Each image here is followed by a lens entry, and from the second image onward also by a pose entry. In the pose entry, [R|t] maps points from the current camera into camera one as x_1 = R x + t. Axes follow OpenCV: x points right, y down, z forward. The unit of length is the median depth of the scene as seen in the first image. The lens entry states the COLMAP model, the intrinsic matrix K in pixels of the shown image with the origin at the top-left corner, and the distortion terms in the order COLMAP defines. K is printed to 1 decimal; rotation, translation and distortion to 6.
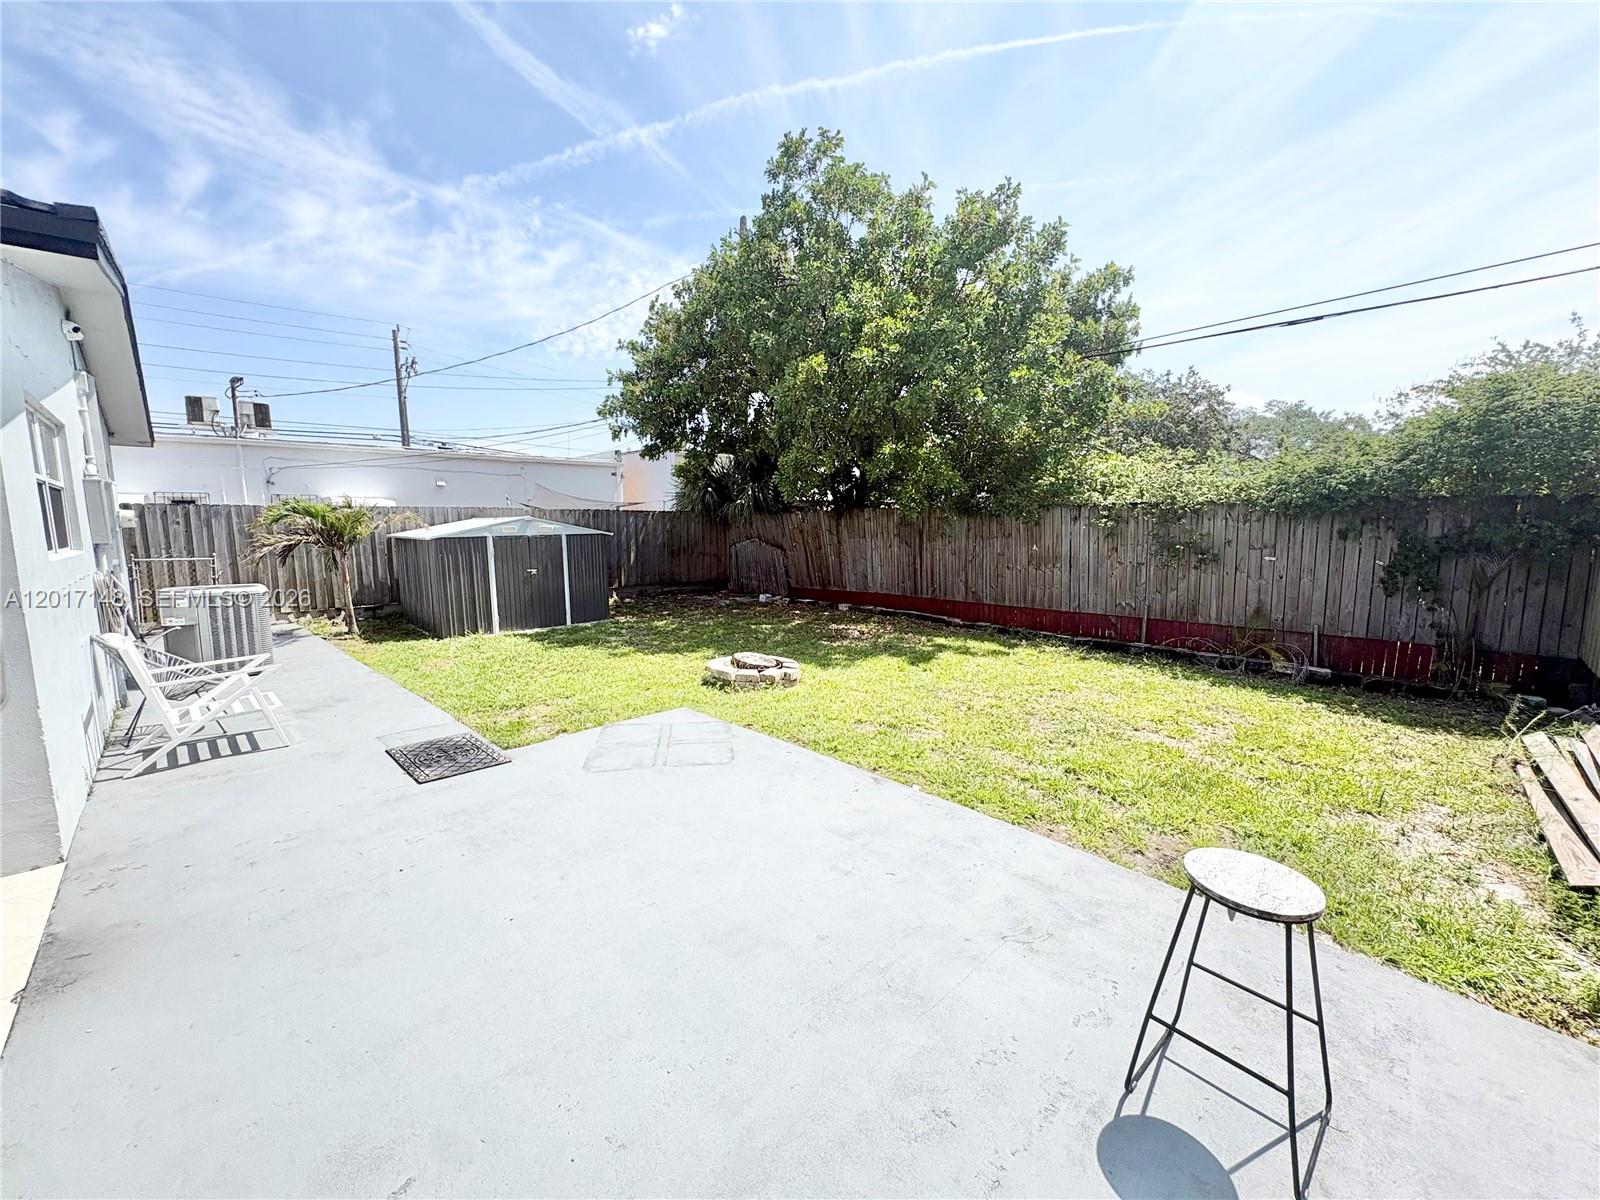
lens RADIAL K [[645.0, 0, 800.0], [0, 645.0, 600.0], [0, 0, 1]] dist [-0.001894, -0.000151]
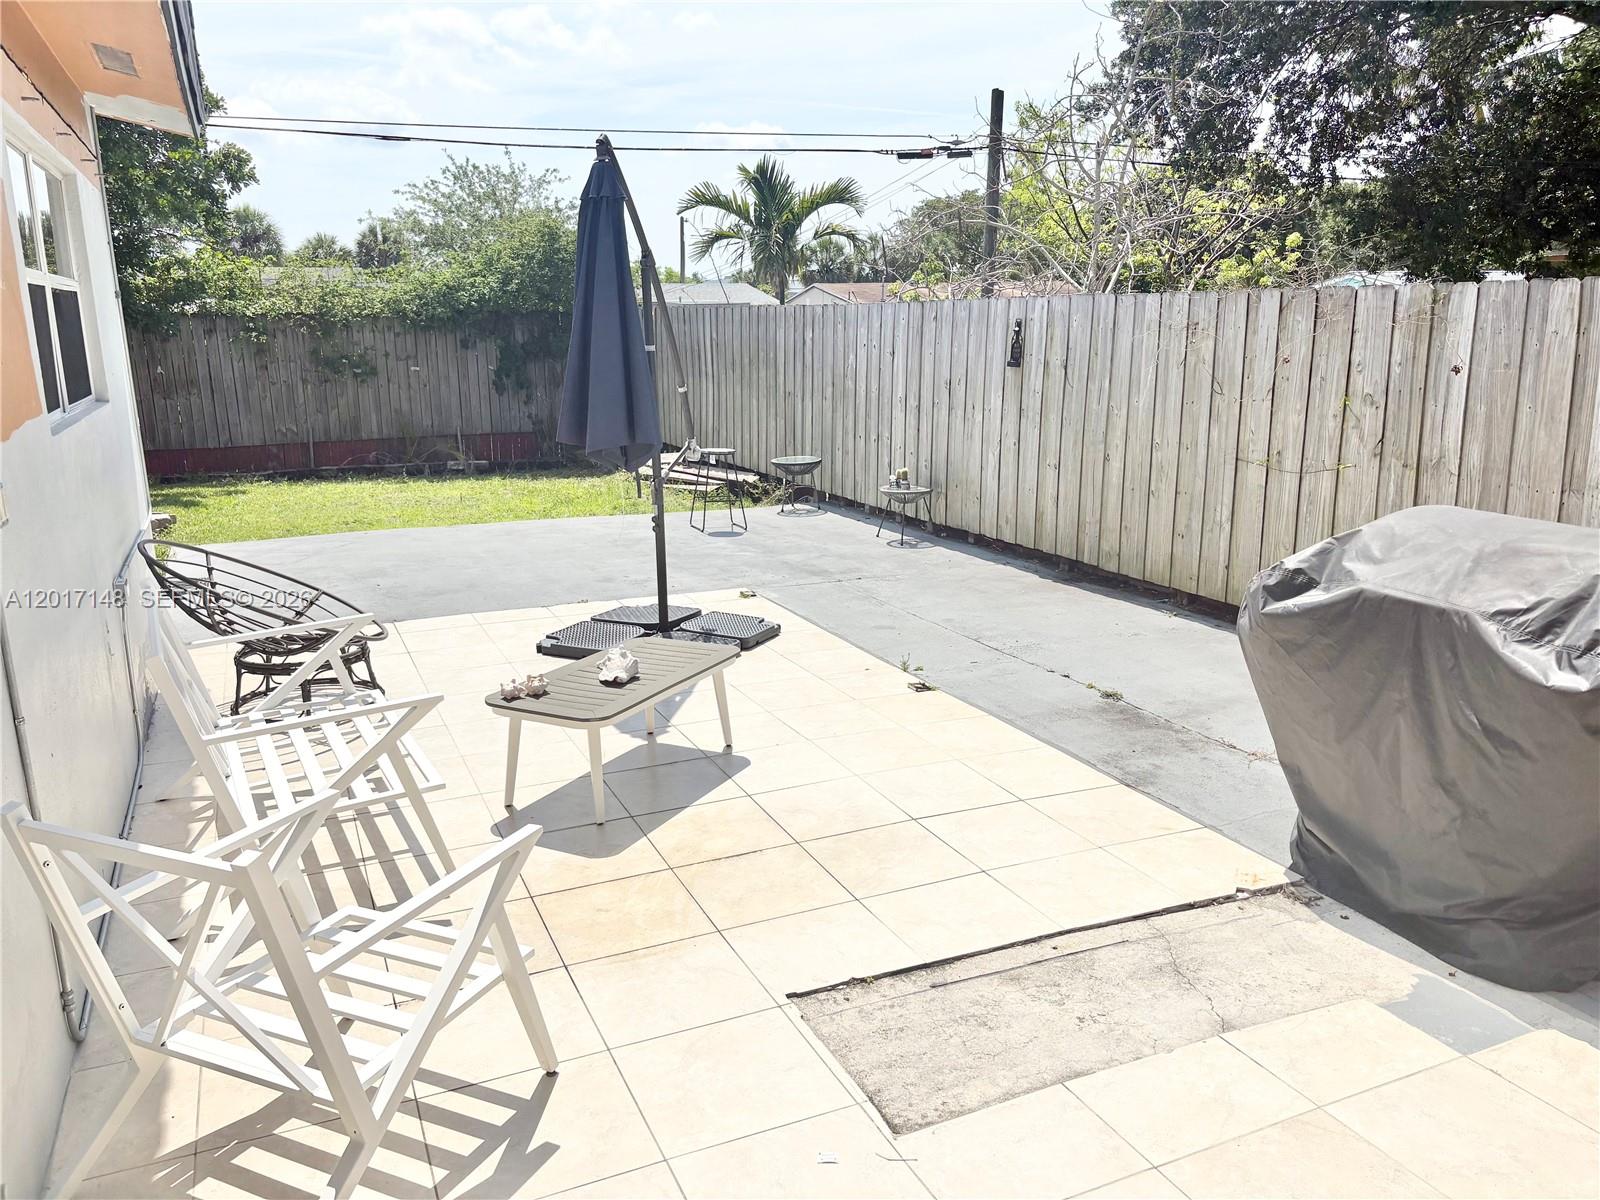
lens RADIAL K [[1214.0, 0, 800.0], [0, 1214.0, 600.0], [0, 0, 1]] dist [-0.000562, 0.000585]
pose [[0.330868, -0.208332, 0.920394, -0.915378], [0.127729, 0.976238, 0.175056, 0.036432], [-0.934993, 0.059640, 0.349615, -0.248086]]
